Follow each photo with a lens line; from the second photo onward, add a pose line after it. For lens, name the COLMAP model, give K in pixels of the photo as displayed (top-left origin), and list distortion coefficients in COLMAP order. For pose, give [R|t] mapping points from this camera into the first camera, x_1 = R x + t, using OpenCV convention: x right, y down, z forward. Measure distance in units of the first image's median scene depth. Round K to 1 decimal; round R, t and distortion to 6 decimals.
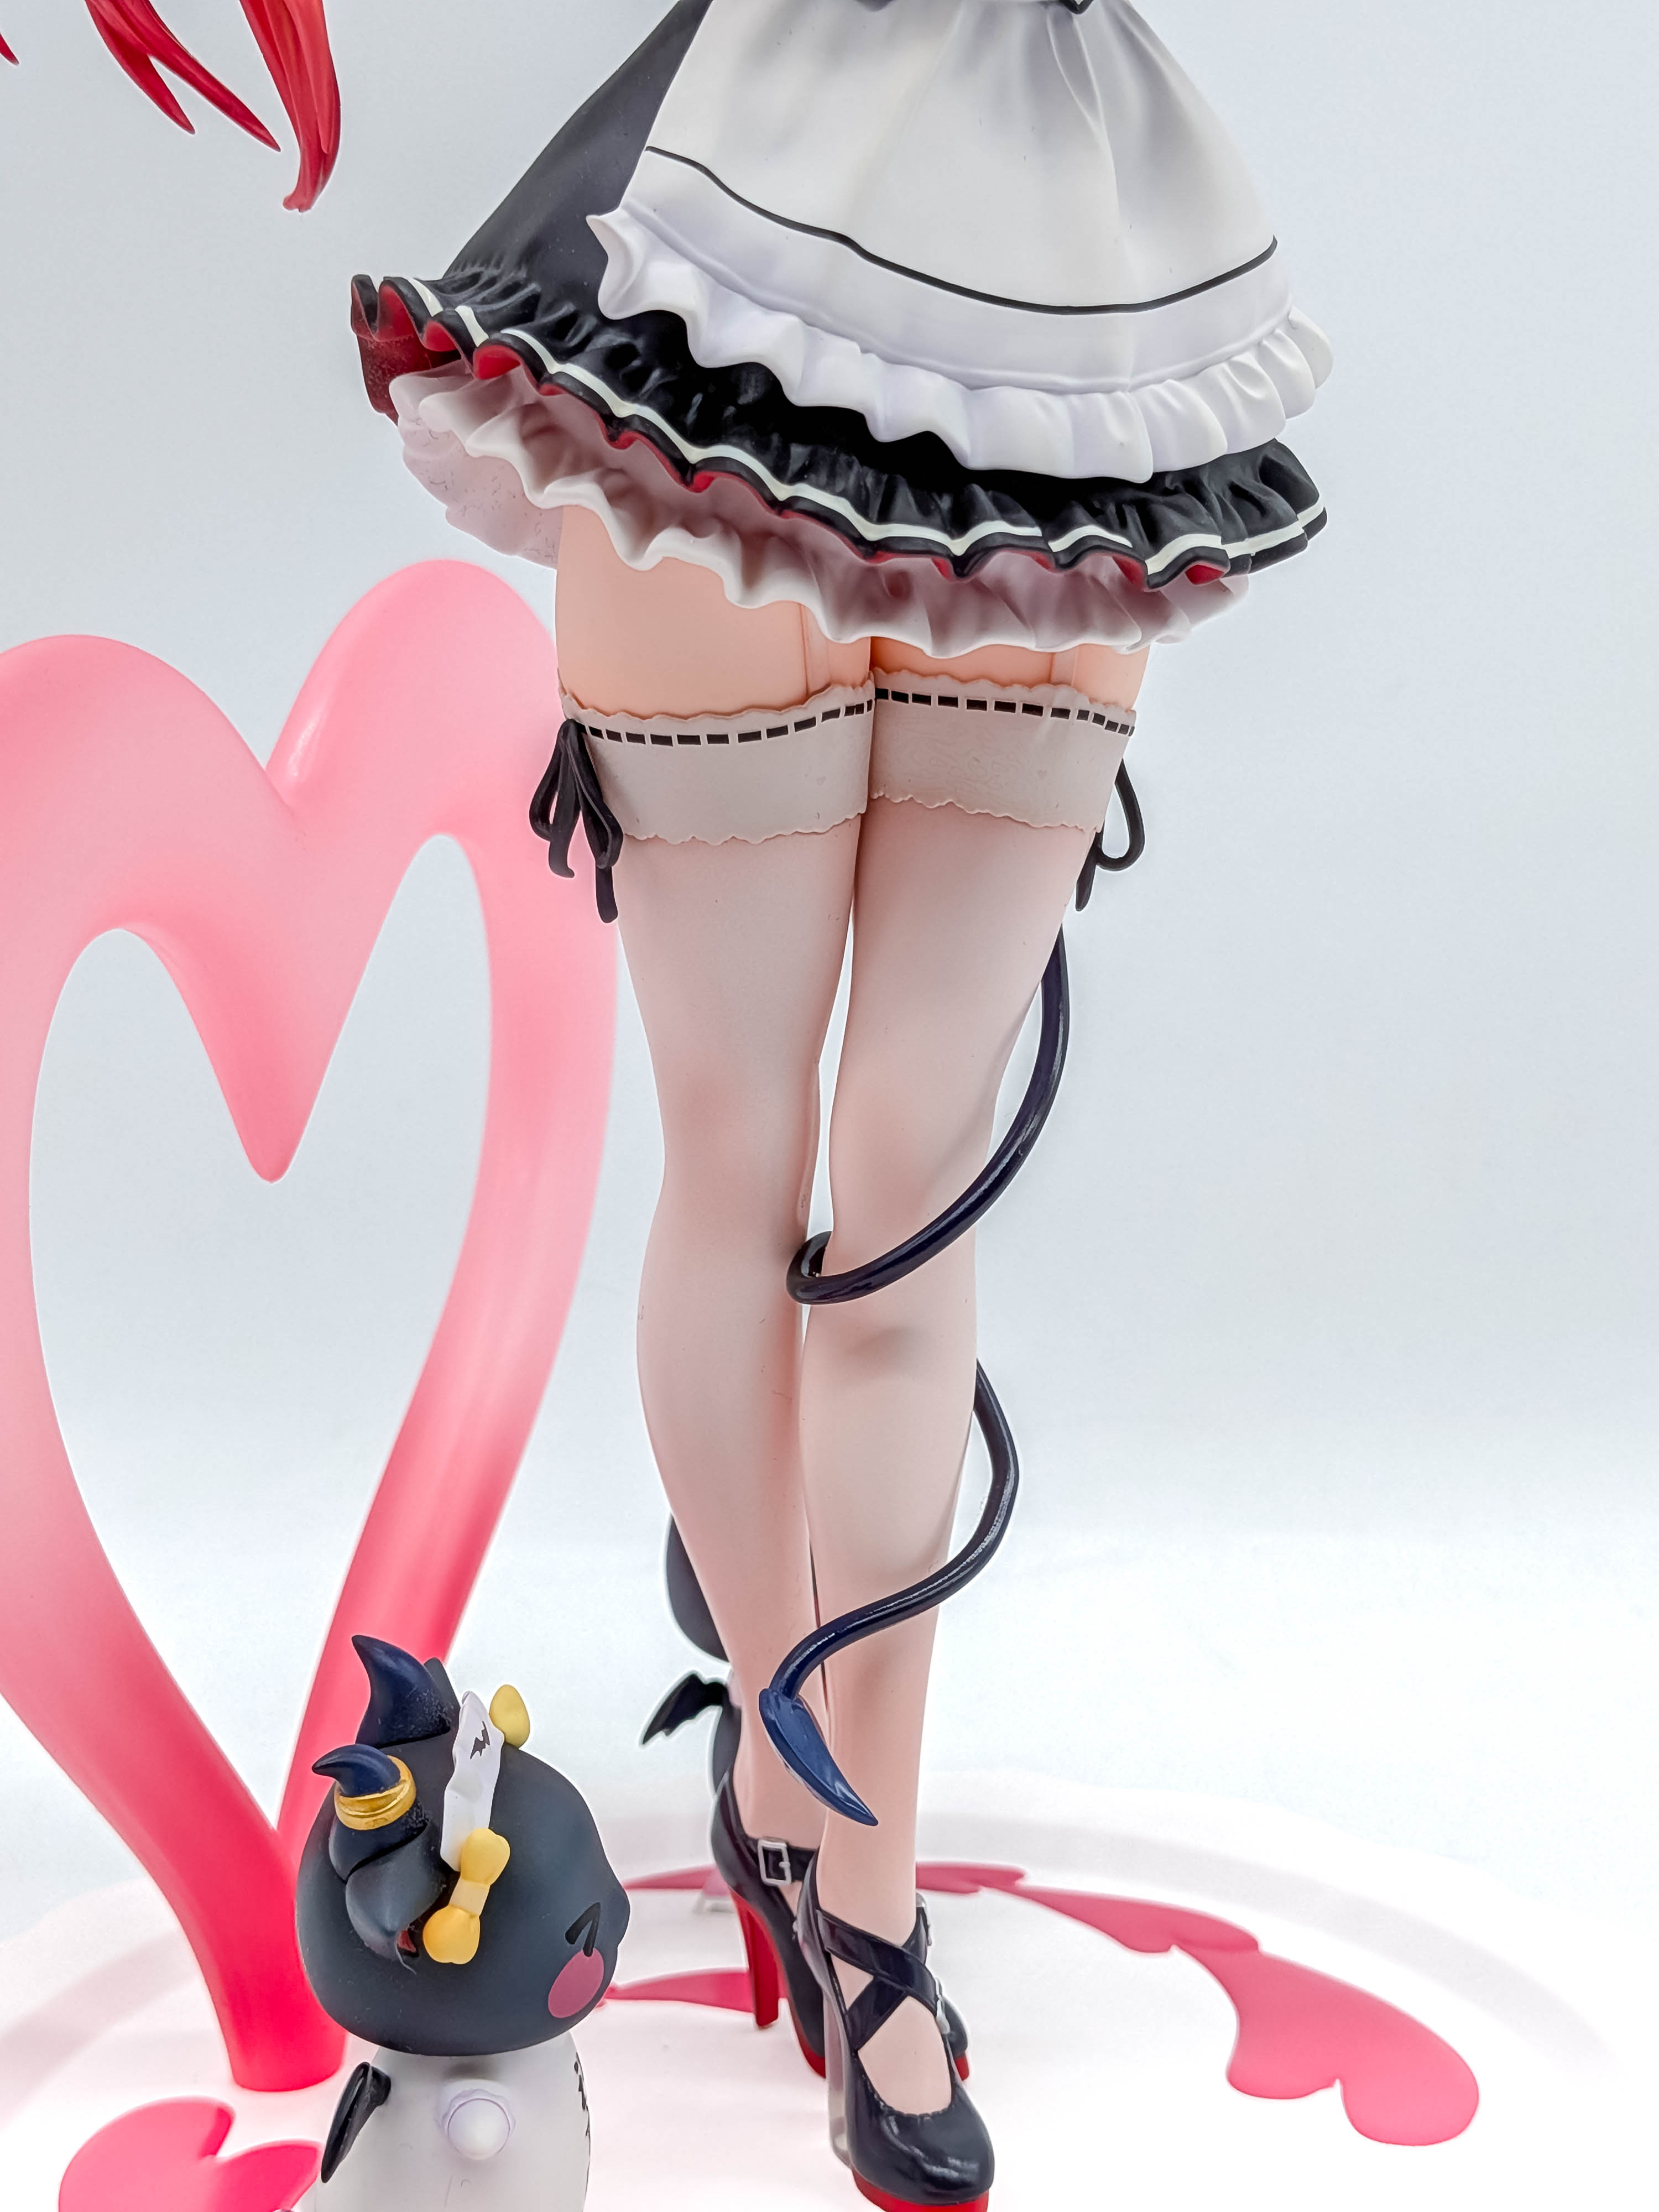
lens RADIAL K [[3339.9, 0, 829.5], [0, 3339.9, 1106.0], [0, 0, 1]] dist [0.109209, -0.104443]
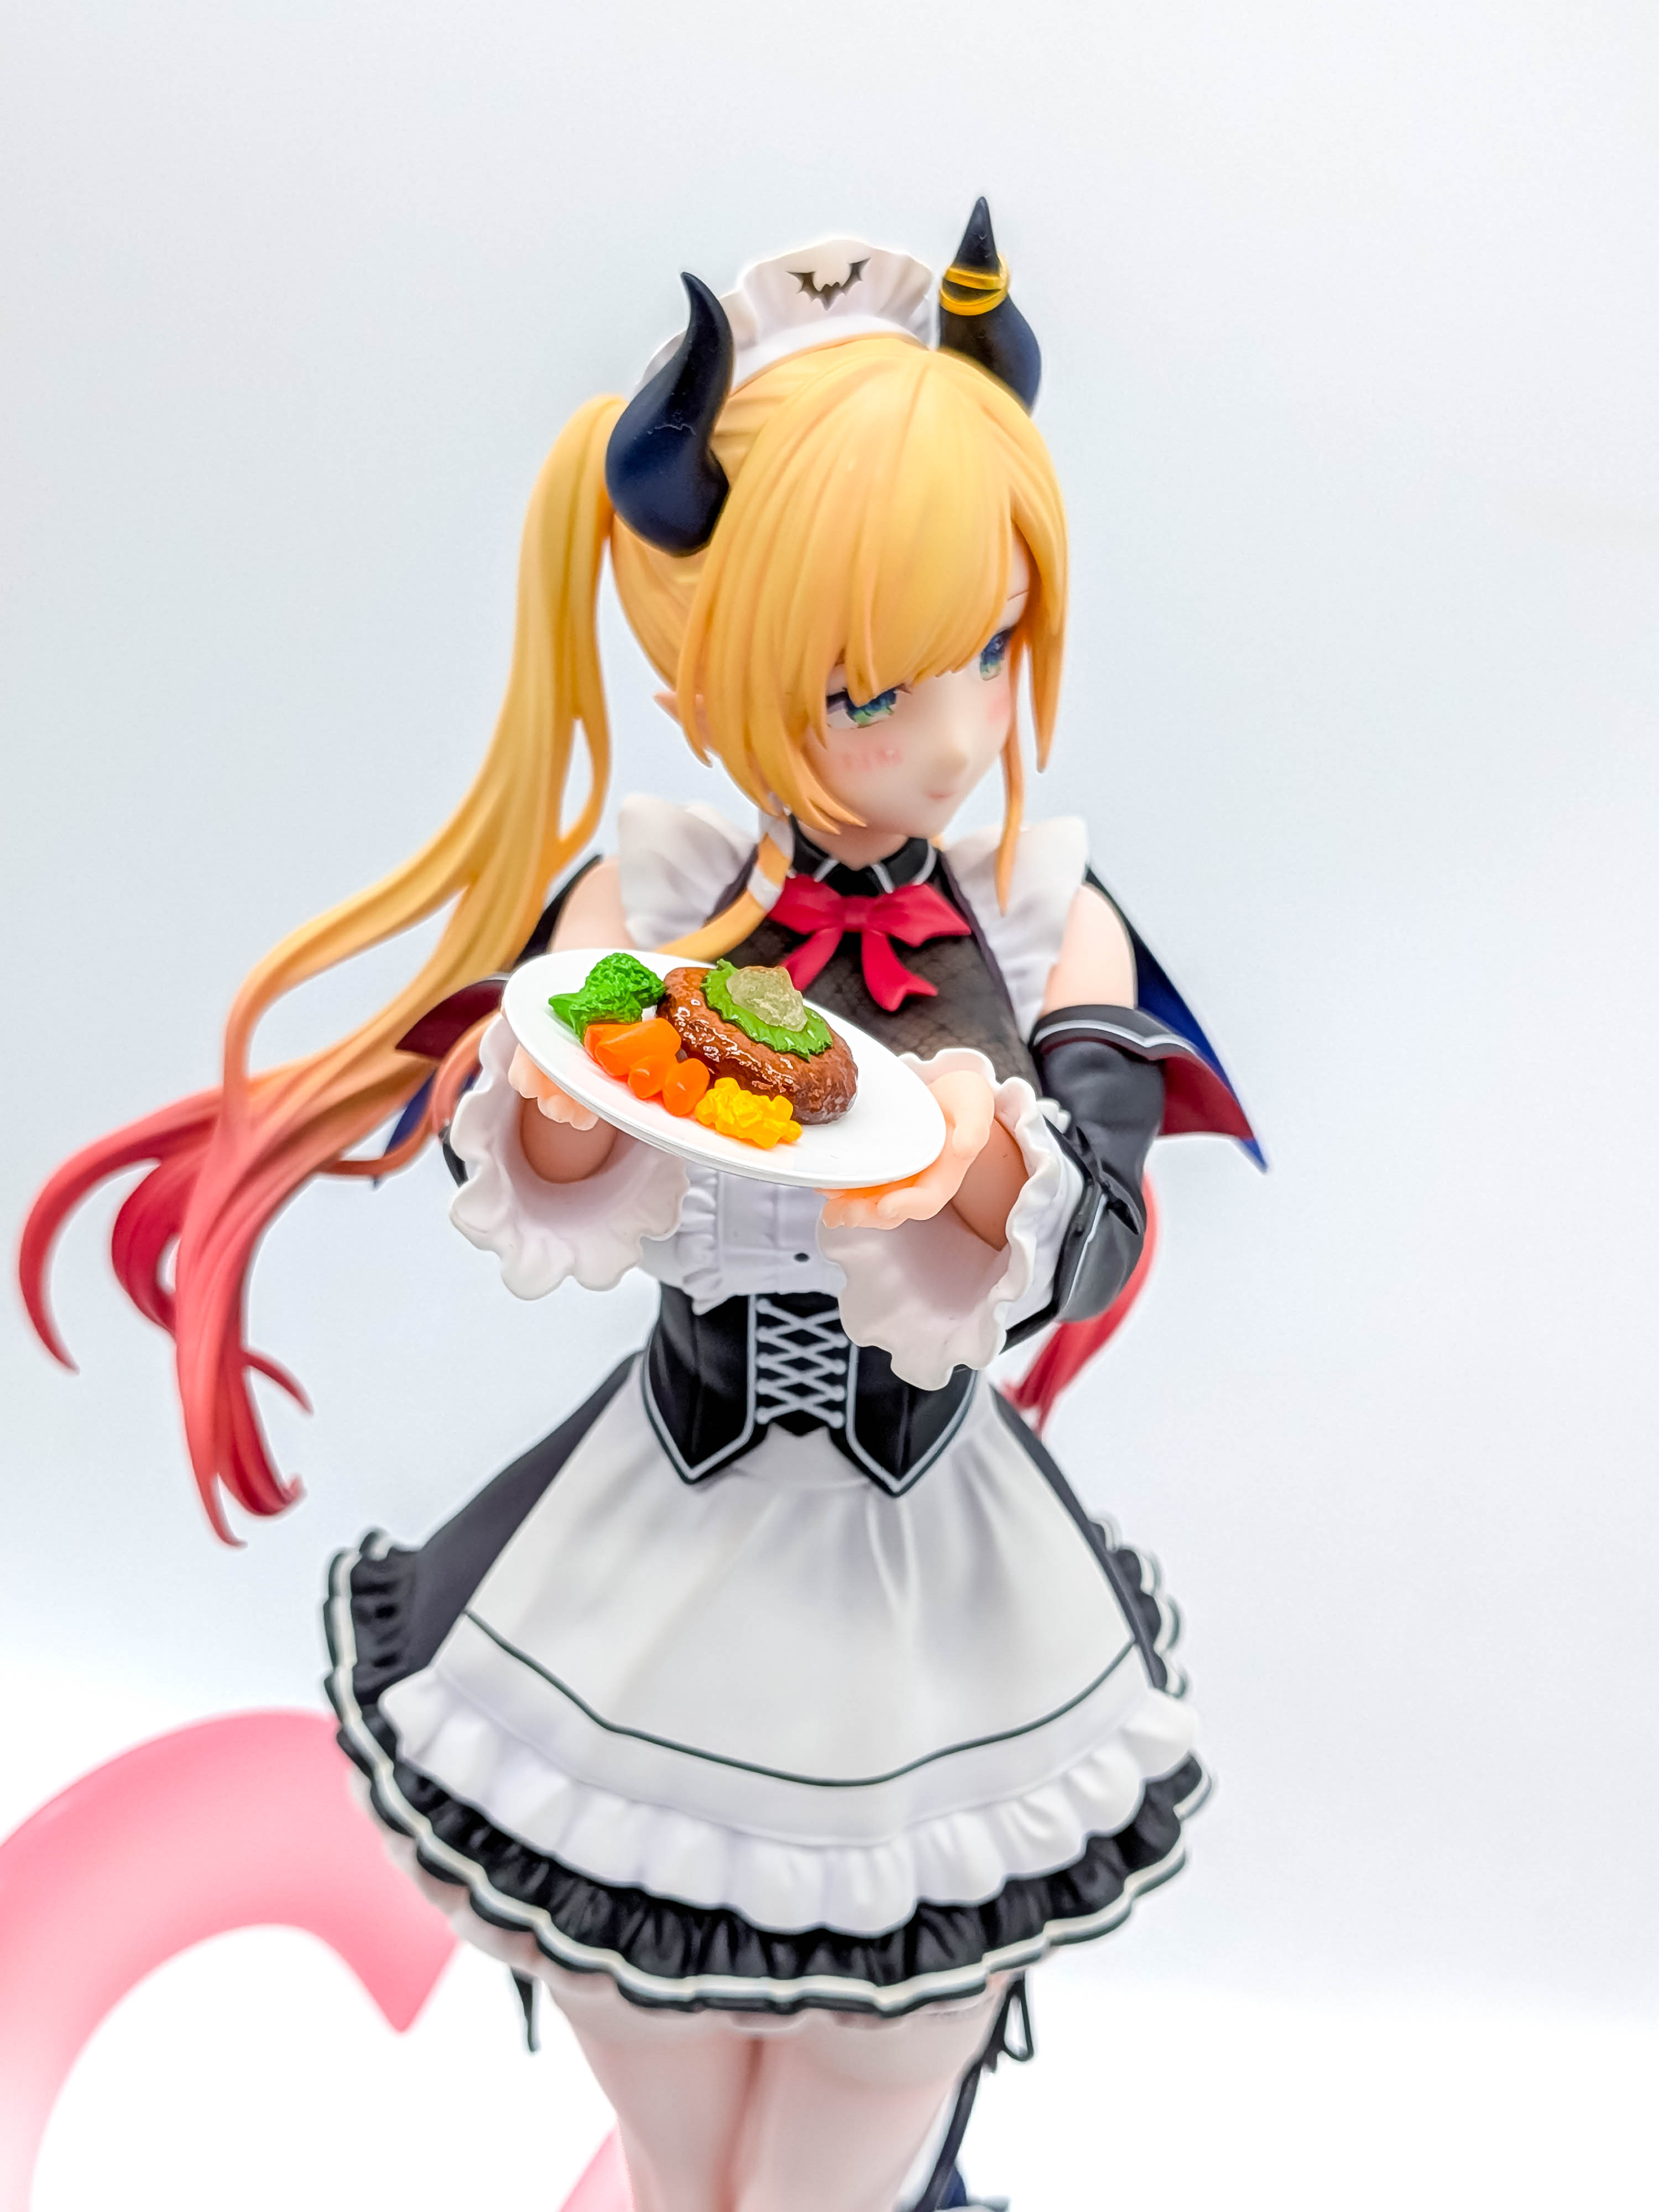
lens RADIAL K [[3252.4, 0, 829.5], [0, 3252.4, 1106.0], [0, 0, 1]] dist [0.127493, -0.359253]
pose [[0.906119, 0.173291, -0.385901, 0.435808], [-0.098468, 0.973588, 0.205987, -0.658028], [0.411404, -0.148650, 0.899250, 0.064640]]
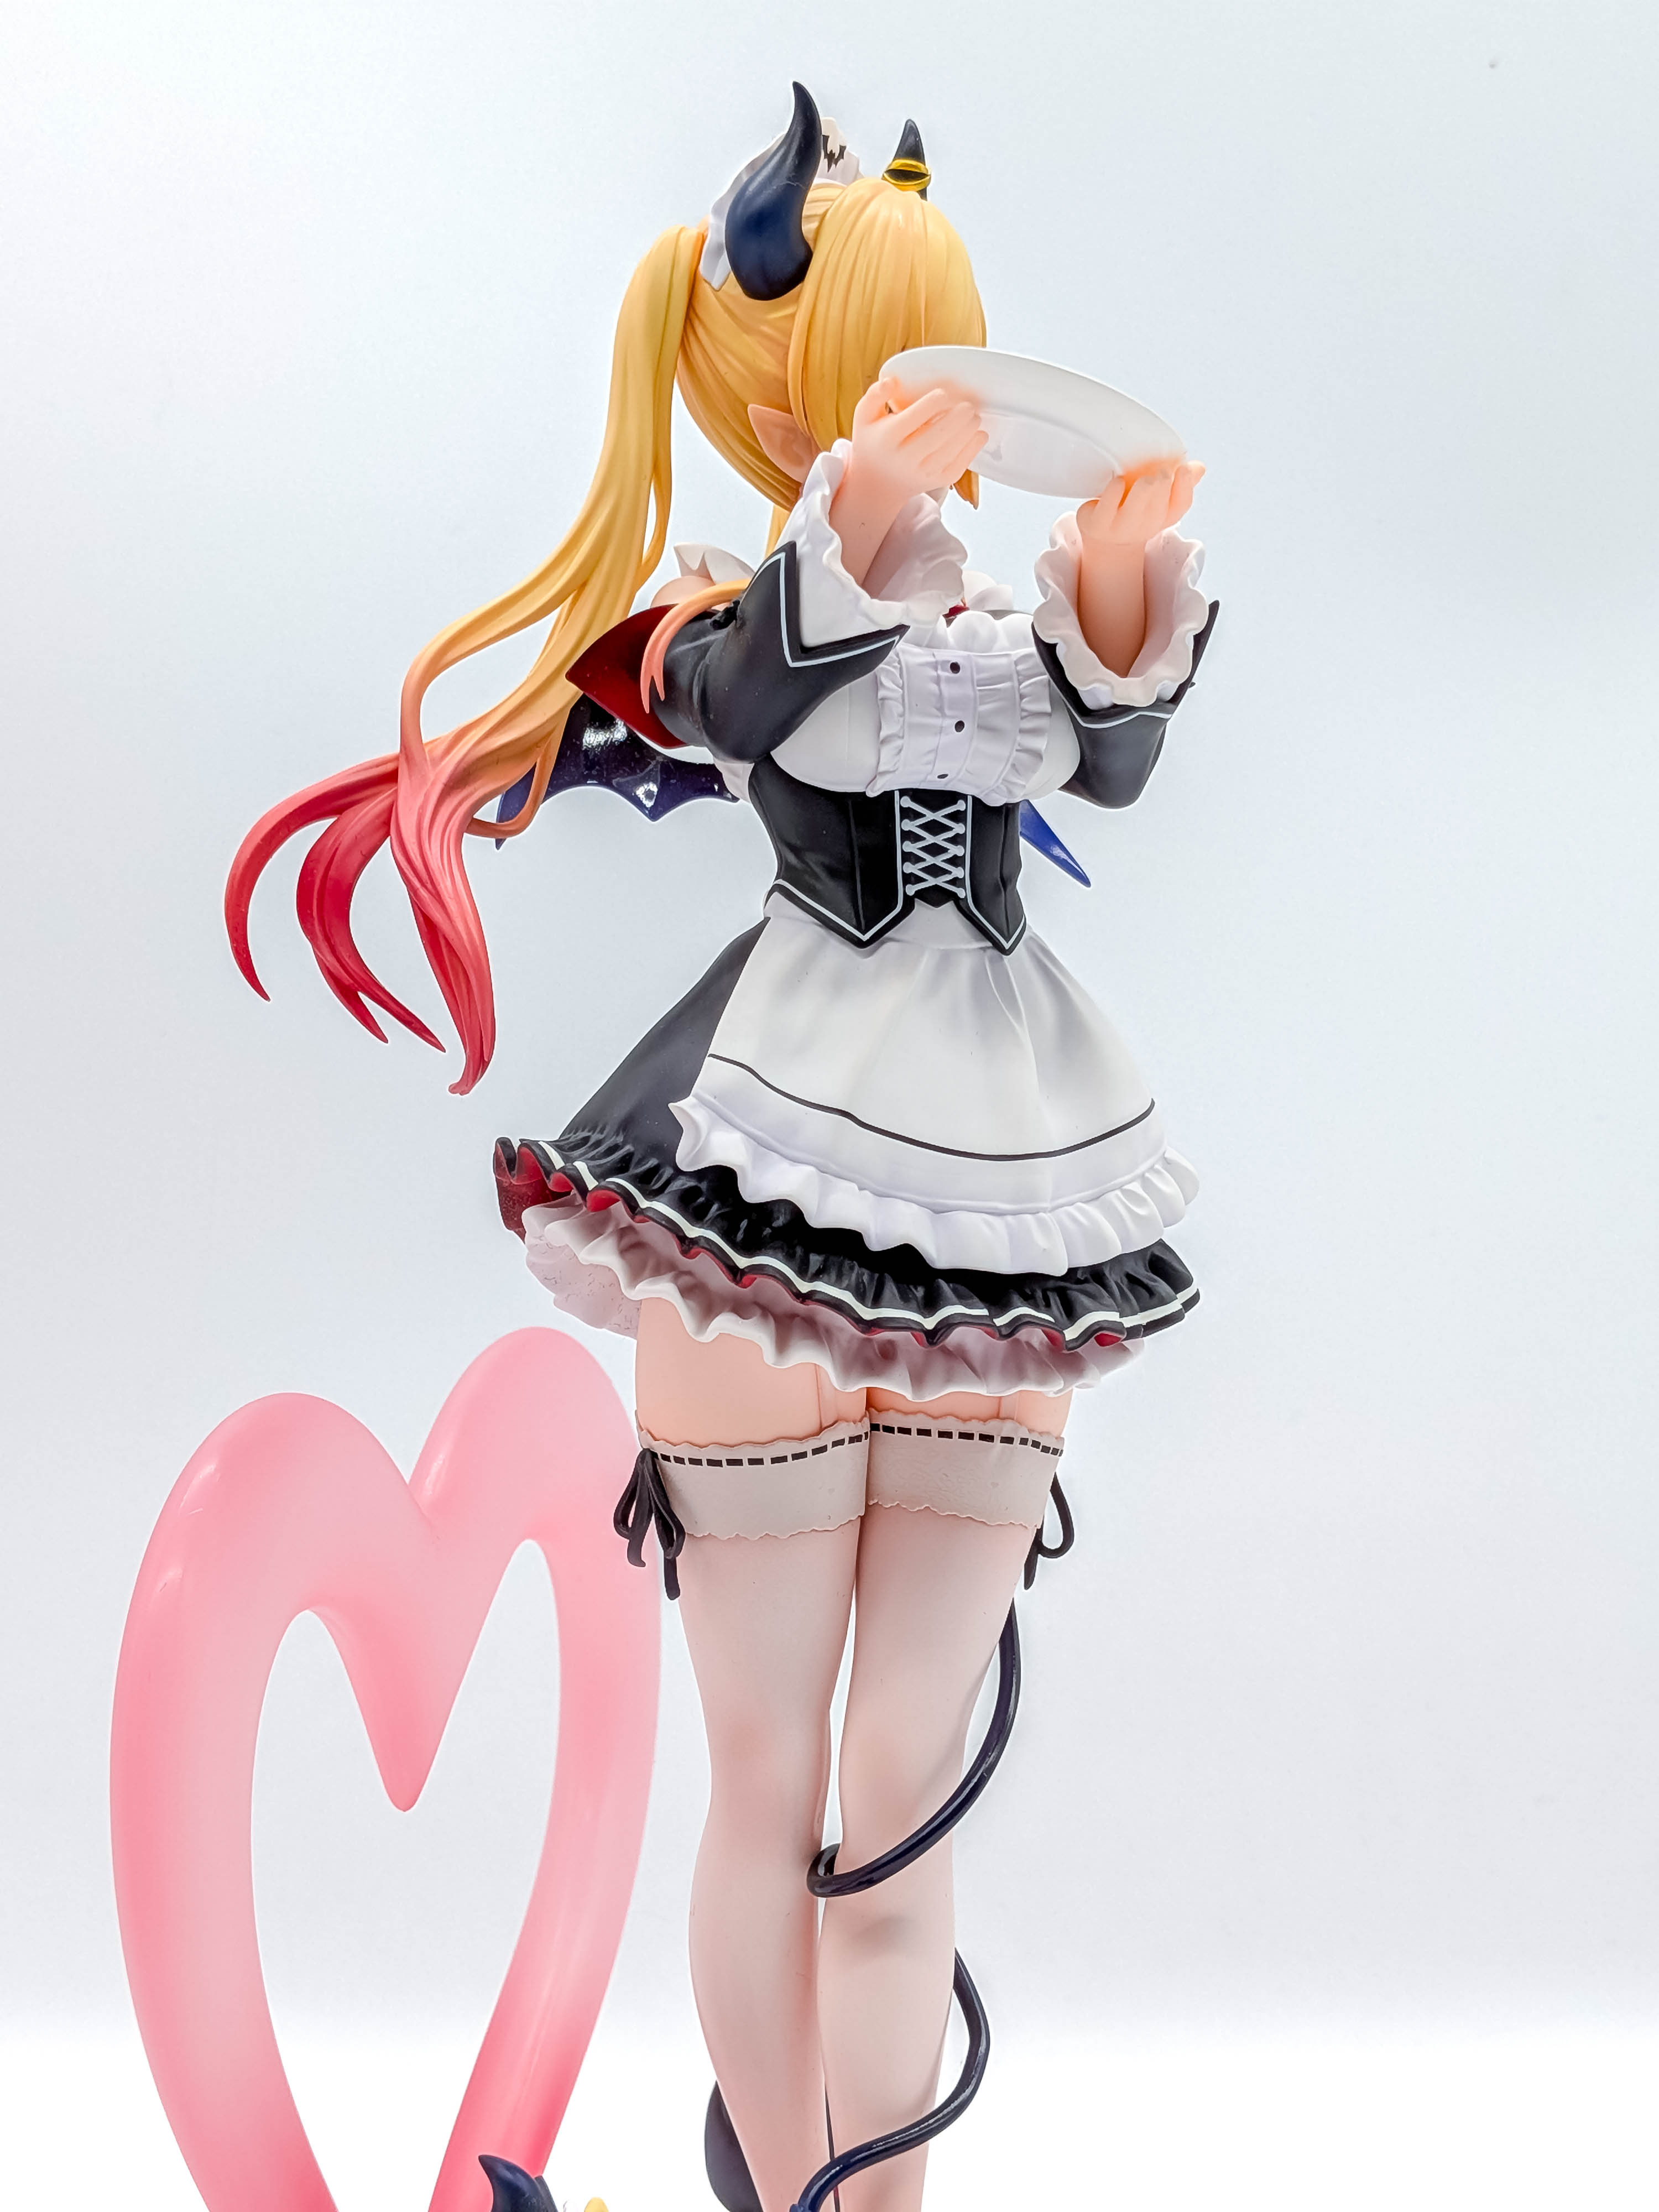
lens RADIAL K [[3339.9, 0, 829.5], [0, 3339.9, 1106.0], [0, 0, 1]] dist [0.109209, -0.104443]
pose [[0.999929, -0.008642, 0.008168, -0.013497], [0.010176, 0.977260, -0.211799, 0.038455], [-0.006152, 0.211867, 0.977279, -0.371782]]
